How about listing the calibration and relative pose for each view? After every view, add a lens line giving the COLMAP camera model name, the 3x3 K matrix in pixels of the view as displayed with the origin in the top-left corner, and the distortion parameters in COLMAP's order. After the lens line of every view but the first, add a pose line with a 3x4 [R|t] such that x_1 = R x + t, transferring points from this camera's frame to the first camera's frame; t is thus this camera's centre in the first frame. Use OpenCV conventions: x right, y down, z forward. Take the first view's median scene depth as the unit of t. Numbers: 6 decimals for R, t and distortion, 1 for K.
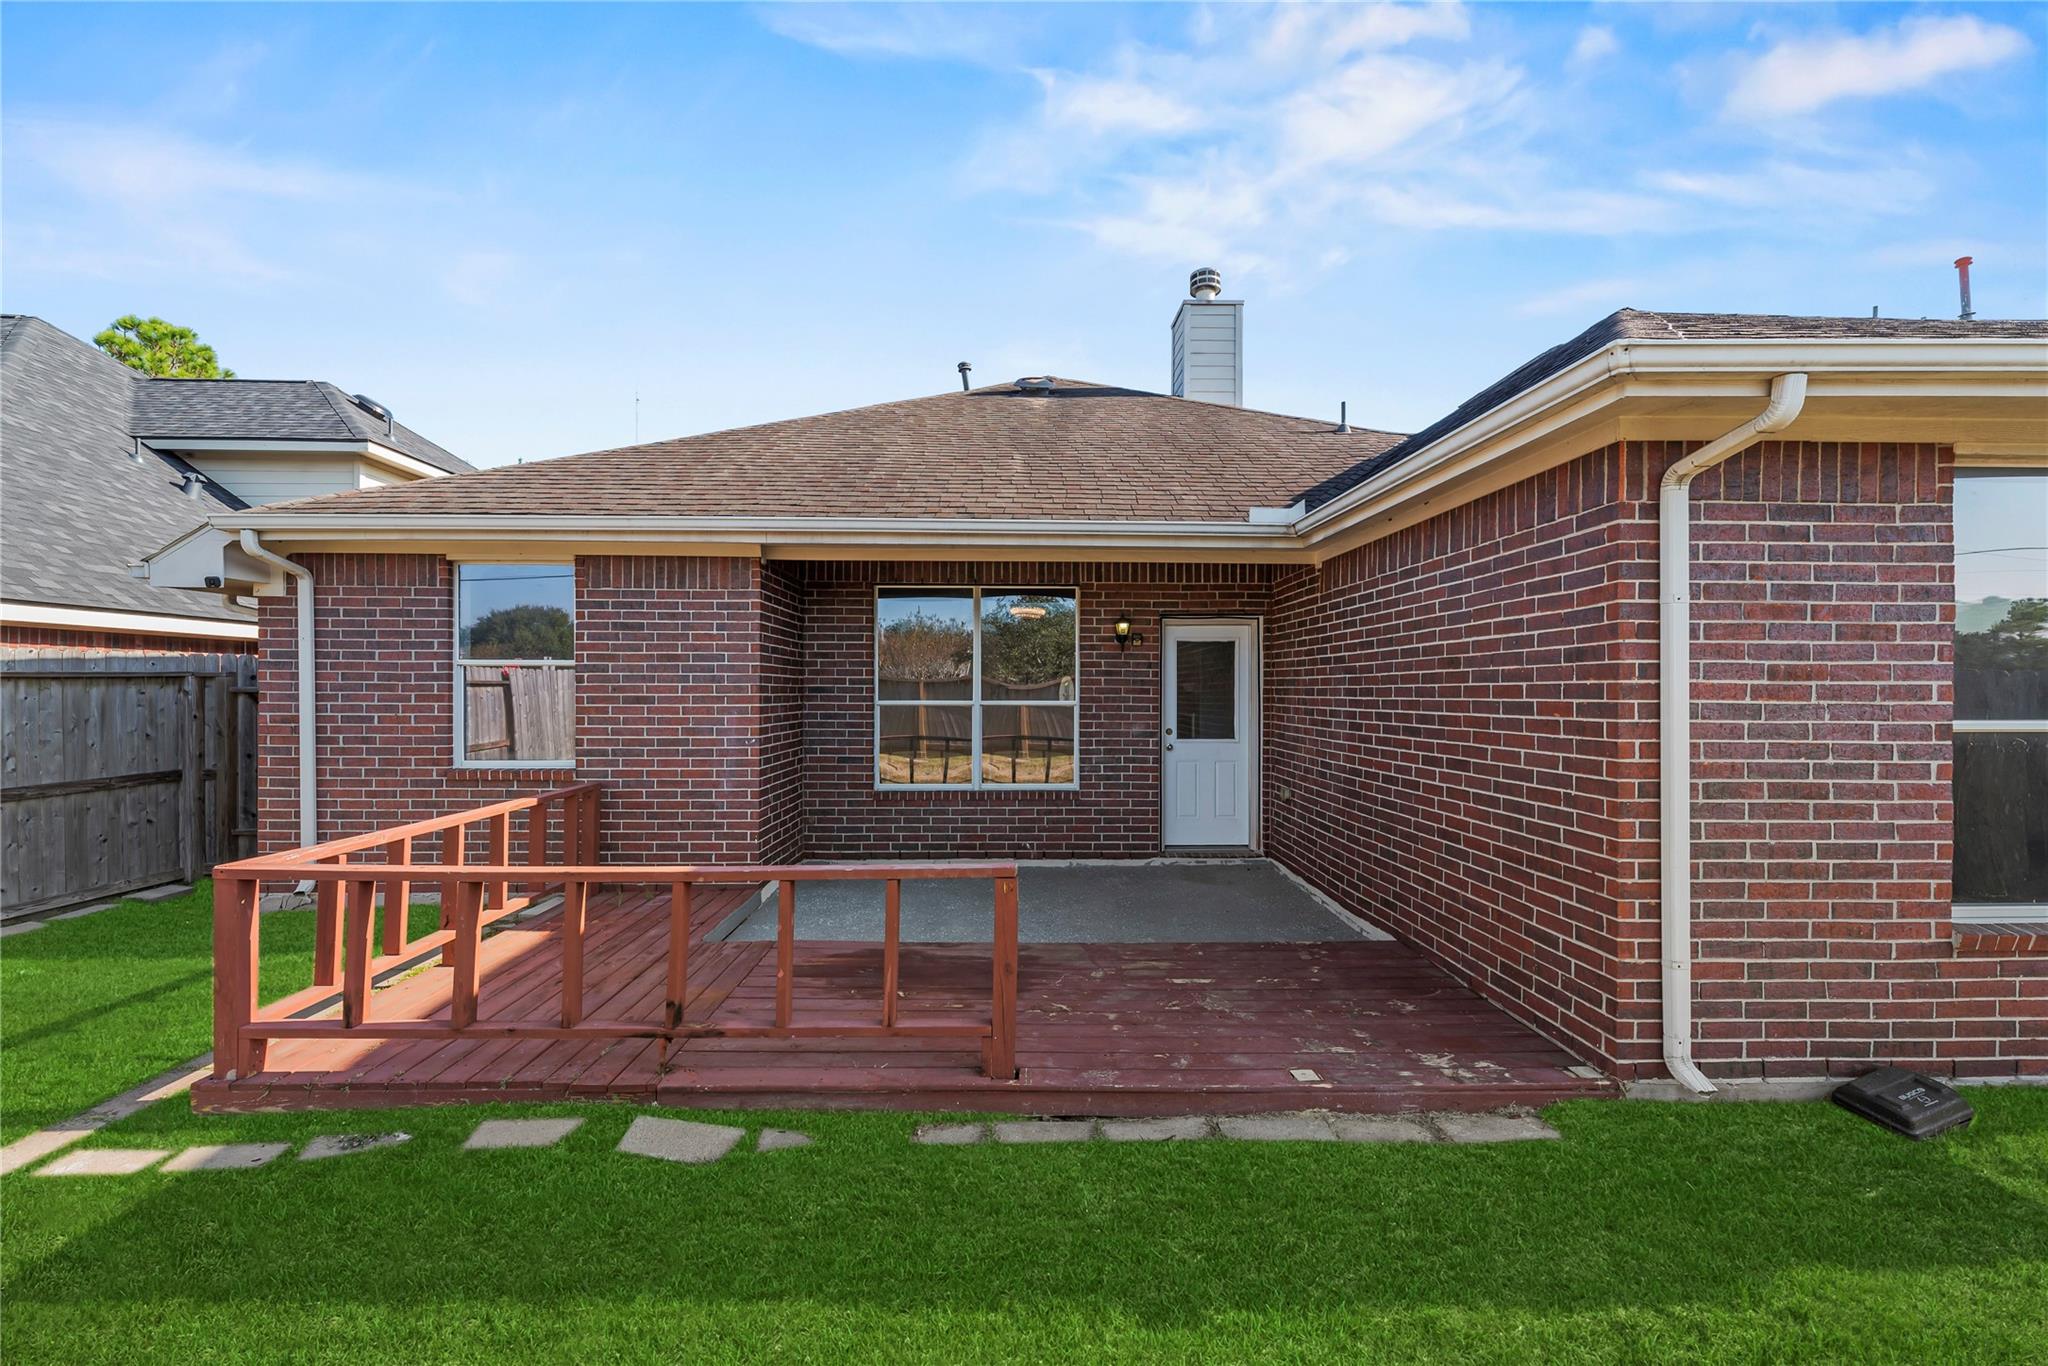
lens RADIAL K [[828.9, 0, 1023.4], [0, 828.9, 685.3], [0, 0, 1]] dist [0.002450, 0.000034]
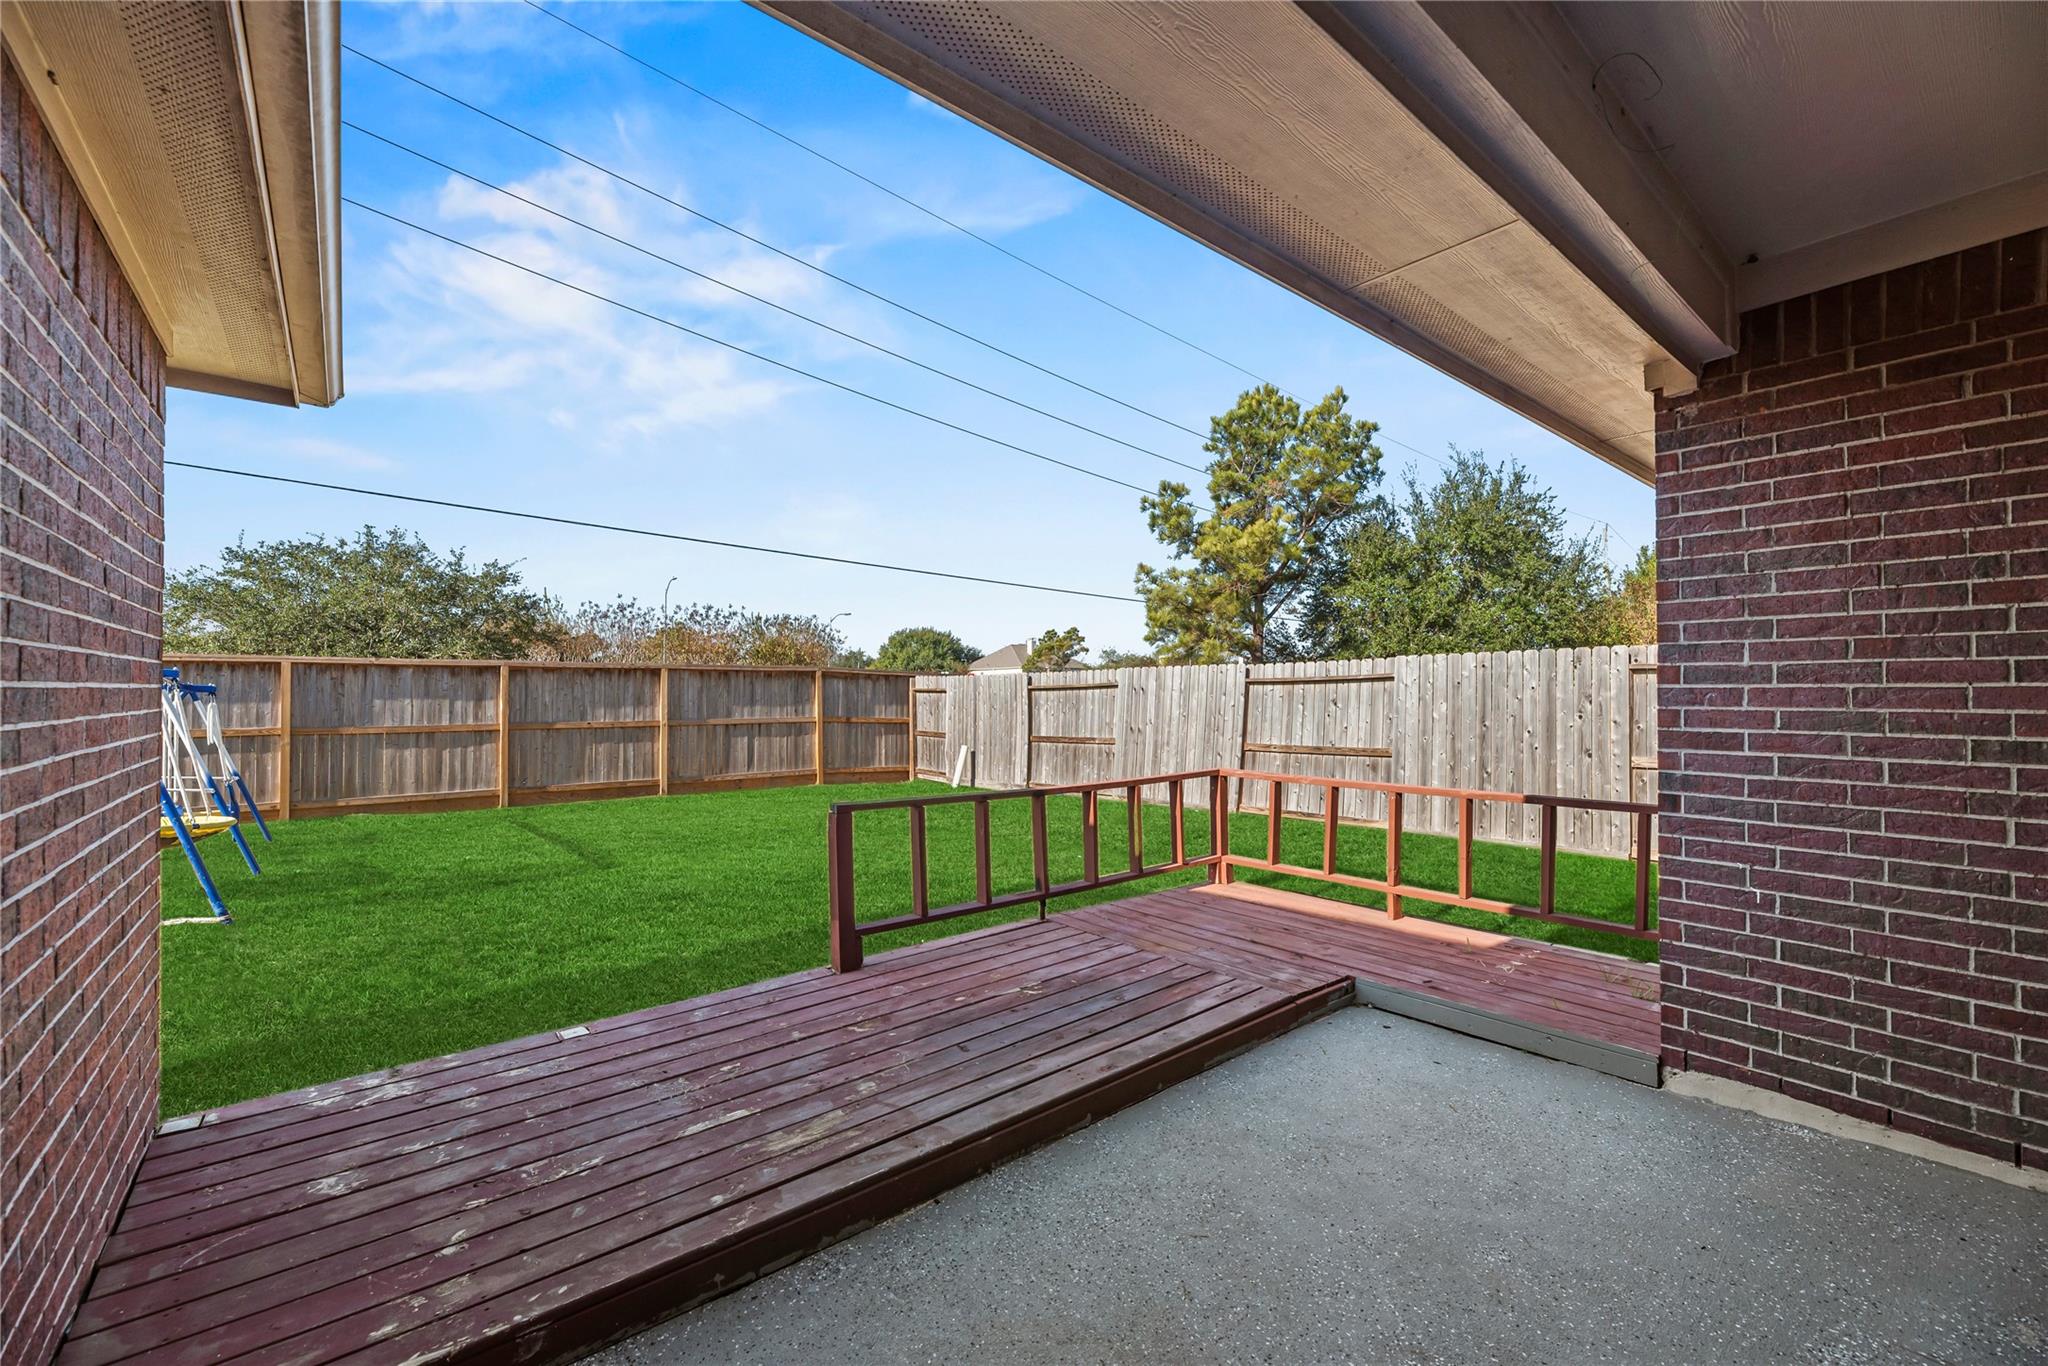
lens RADIAL K [[828.9, 0, 1023.3], [0, 828.9, 690.5], [0, 0, 1]] dist [0.002450, 0.000034]
pose [[-0.785264, -0.003927, -0.619148, 0.251226], [0.002292, 0.999955, -0.009249, 0.026201], [0.619156, -0.008682, -0.785220, 1.003019]]
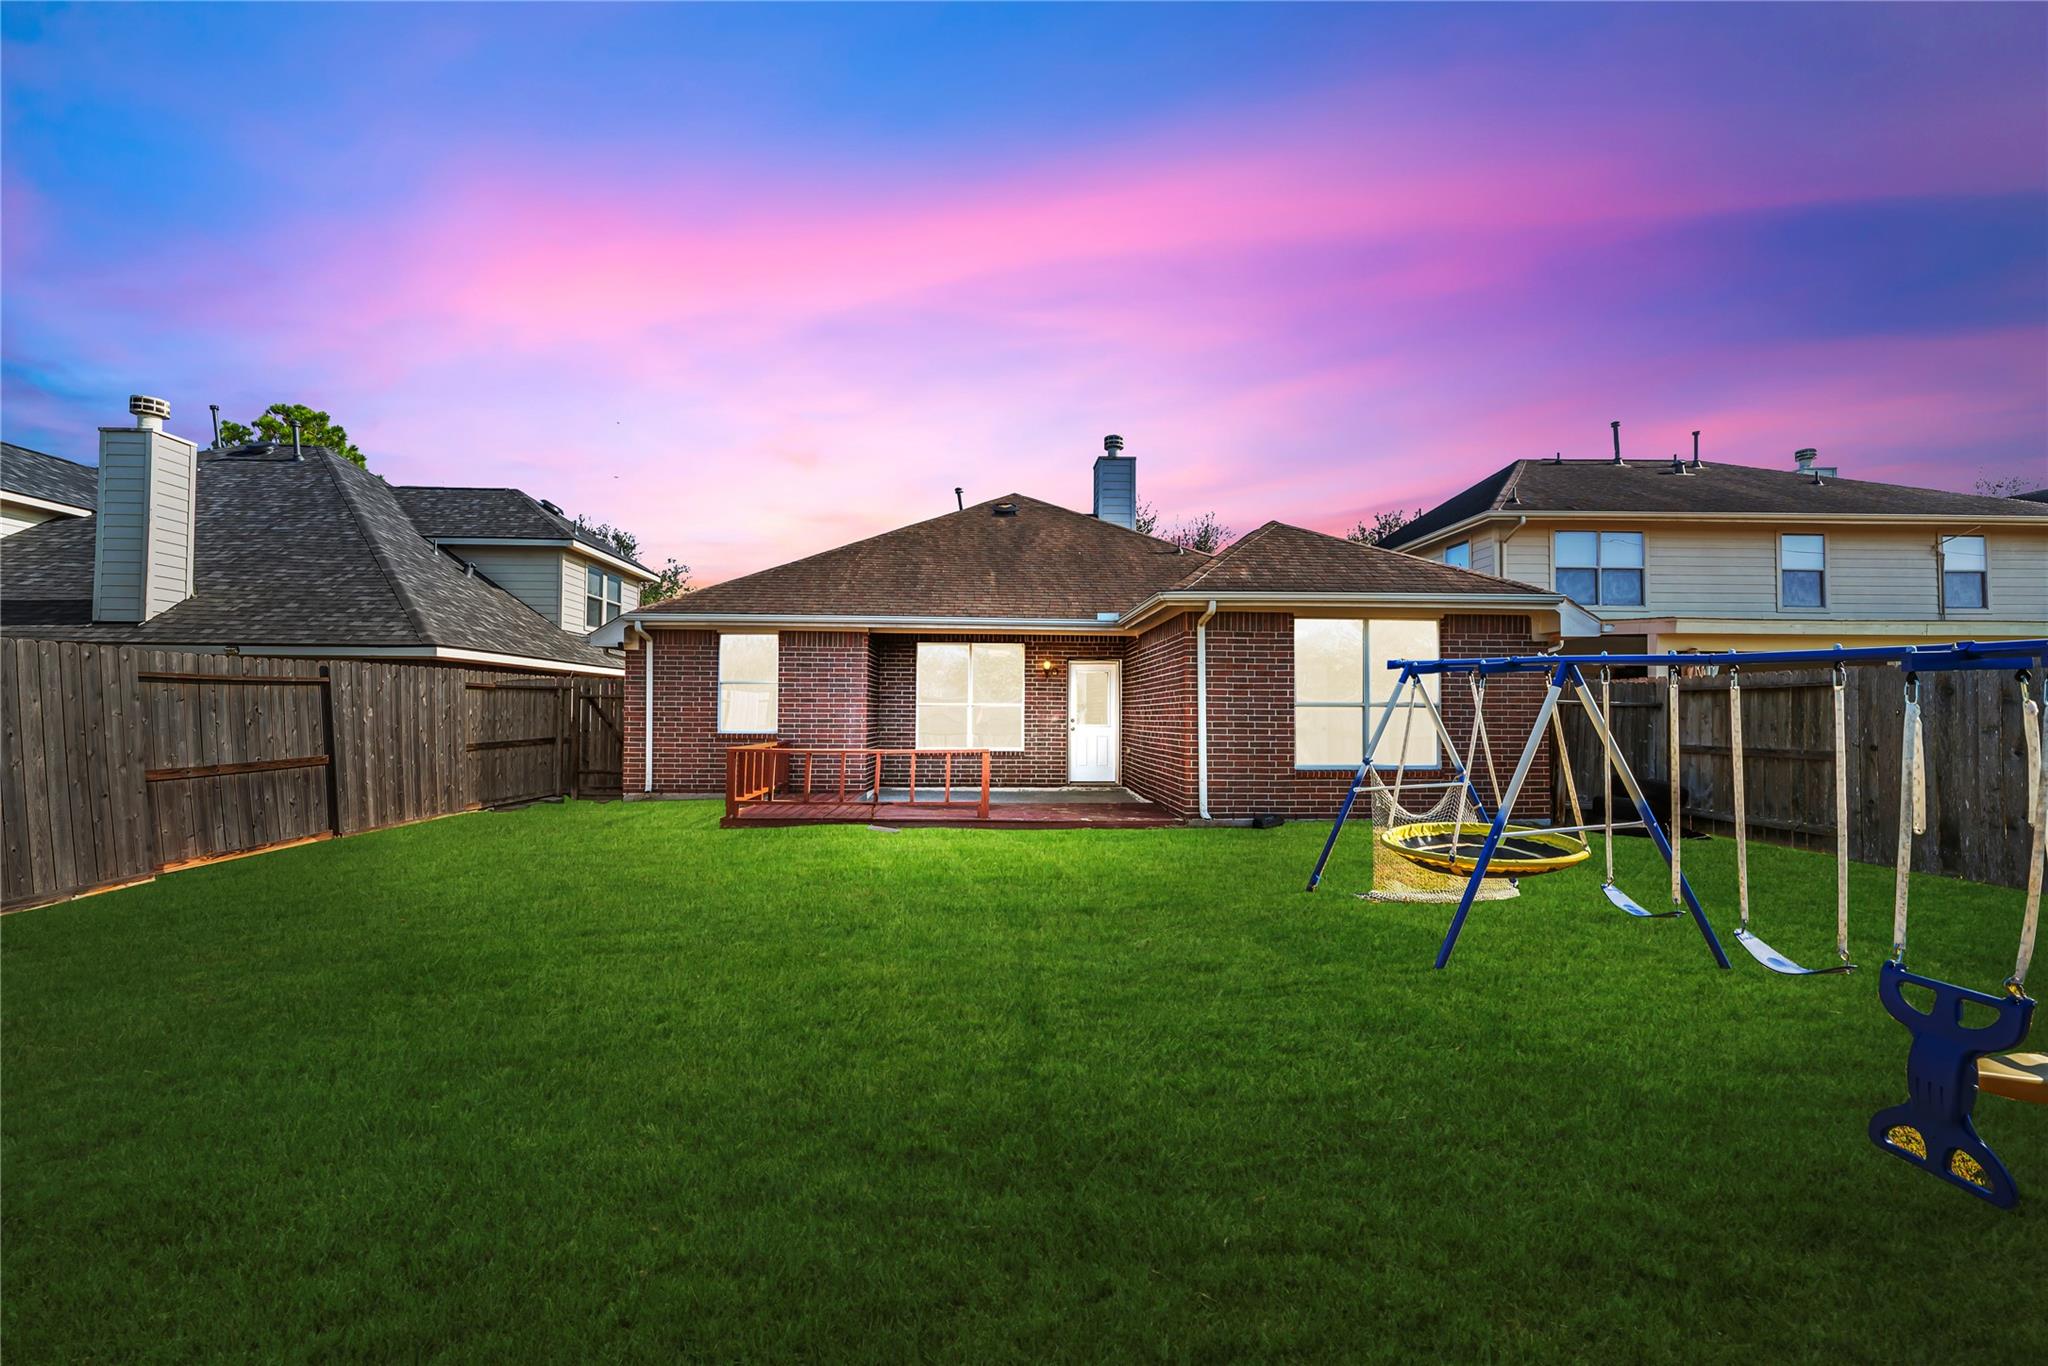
lens RADIAL K [[828.9, 0, 1019.8], [0, 828.9, 688.6], [0, 0, 1]] dist [0.002450, 0.000034]
pose [[0.999784, 0.004265, 0.020343, 0.019107], [-0.003751, 0.999674, -0.025238, 0.032829], [-0.020444, 0.025156, 0.999474, -0.931124]]
